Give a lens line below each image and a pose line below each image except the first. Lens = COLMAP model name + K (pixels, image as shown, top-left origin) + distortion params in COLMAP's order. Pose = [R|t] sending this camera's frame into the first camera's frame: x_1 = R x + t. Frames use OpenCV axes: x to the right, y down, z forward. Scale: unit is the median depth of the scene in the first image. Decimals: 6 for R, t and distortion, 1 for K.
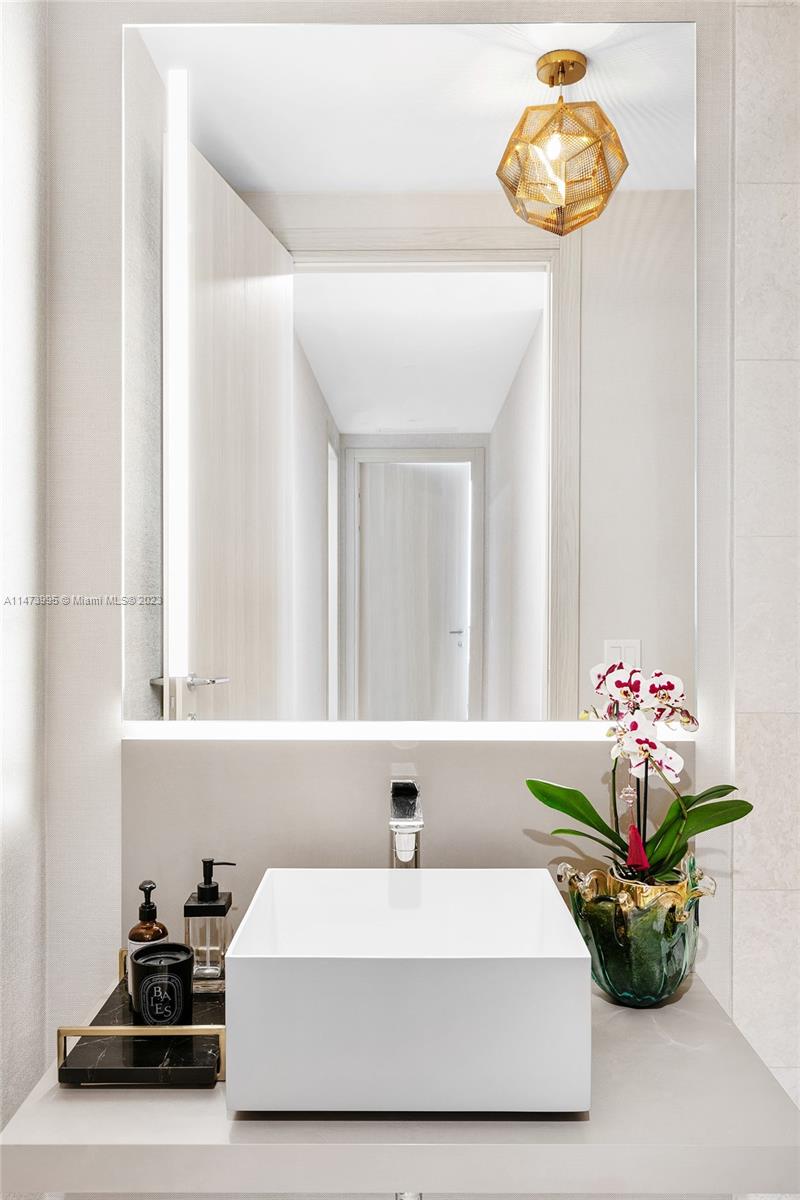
lens RADIAL K [[1012.6, 0, 400.0], [0, 1012.6, 600.0], [0, 0, 1]] dist [-0.000402, 0.005897]
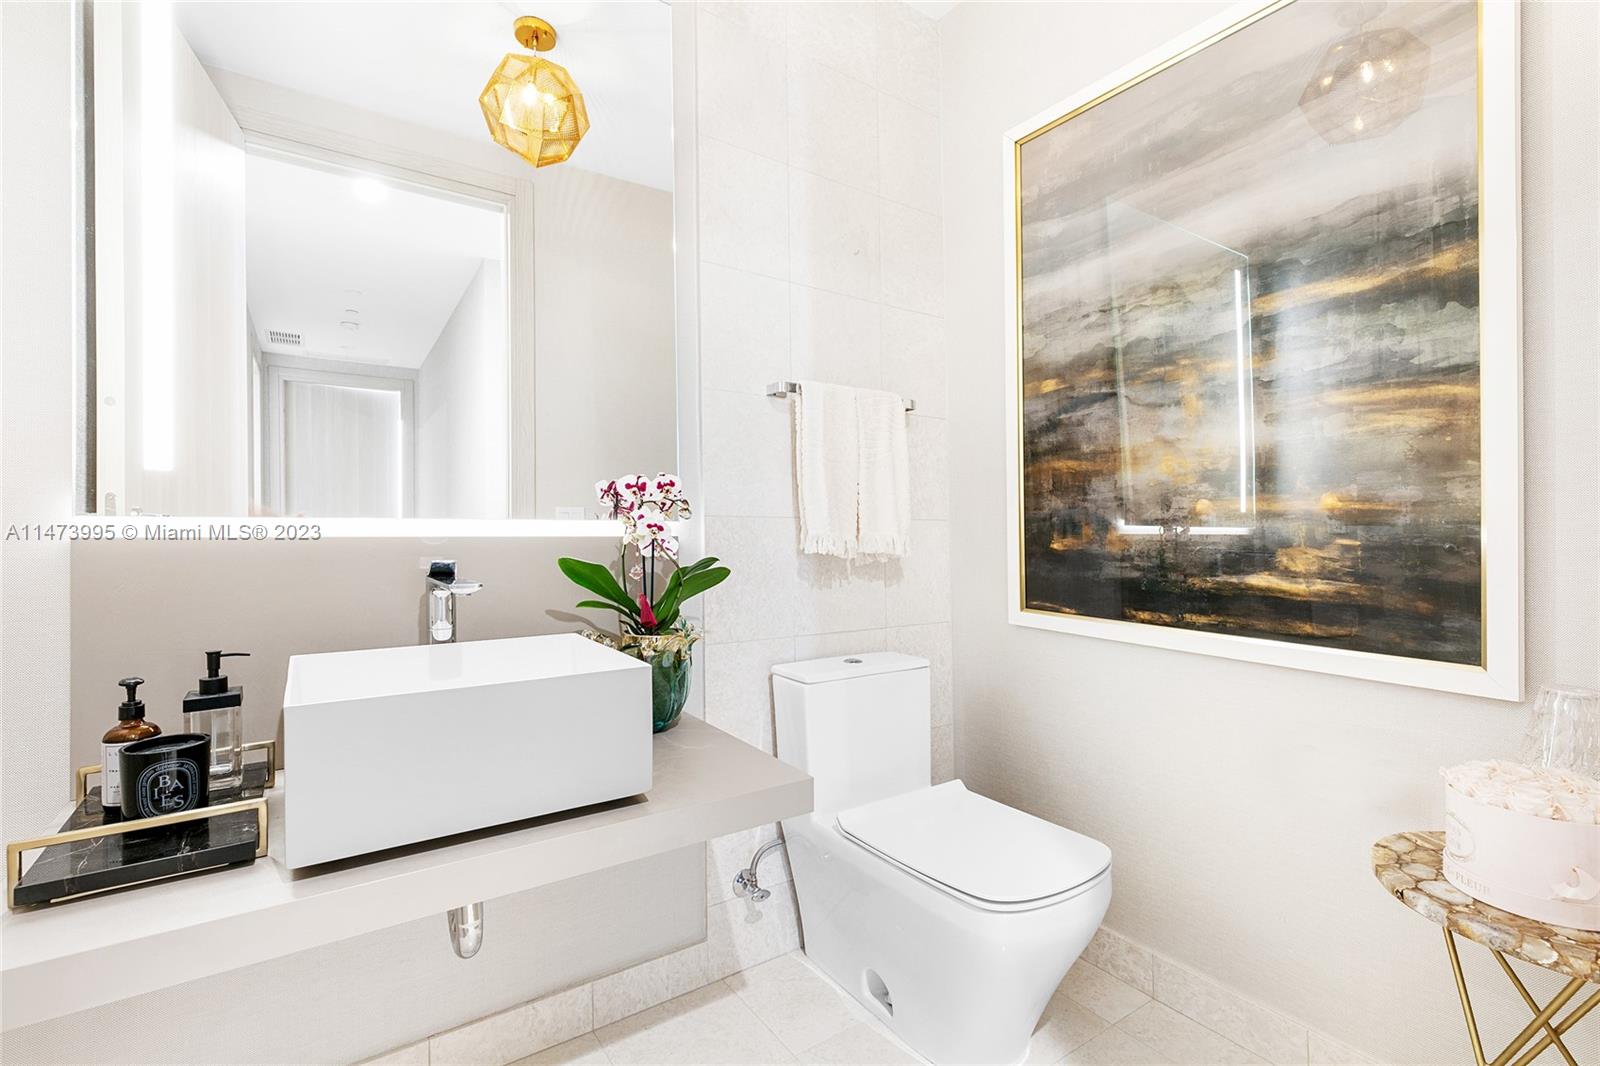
lens RADIAL K [[728.4, 0, 800.0], [0, 728.4, 533.0], [0, 0, 1]] dist [0.005237, 0.001113]
pose [[0.818576, 0.004941, 0.574376, -0.136404], [0.004460, 0.999878, -0.014957, 0.161697], [-0.574380, 0.014806, 0.818455, 0.134073]]
